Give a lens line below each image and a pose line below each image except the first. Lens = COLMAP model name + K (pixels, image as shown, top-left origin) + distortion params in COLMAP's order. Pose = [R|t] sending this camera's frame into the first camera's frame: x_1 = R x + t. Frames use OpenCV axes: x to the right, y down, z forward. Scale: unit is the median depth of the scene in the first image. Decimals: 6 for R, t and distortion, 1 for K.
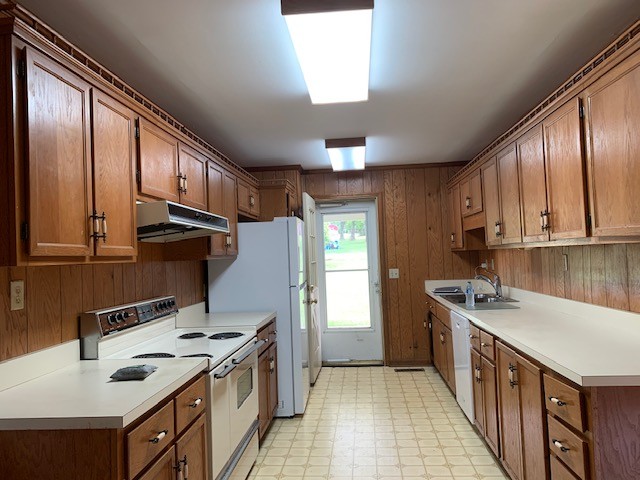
lens RADIAL K [[492.1, 0, 318.8], [0, 492.1, 232.8], [0, 0, 1]] dist [0.076171, -0.091317]
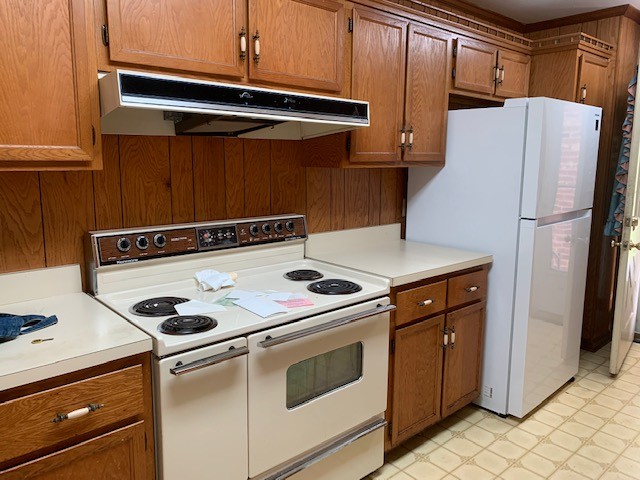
lens RADIAL K [[492.2, 0, 319.9], [0, 492.2, 227.3], [0, 0, 1]] dist [0.005095, 0.004352]
pose [[0.723144, 0.139936, -0.676373, 0.182307], [-0.001070, 0.979487, 0.201504, 0.000629], [0.690696, -0.144992, 0.708461, 0.435871]]
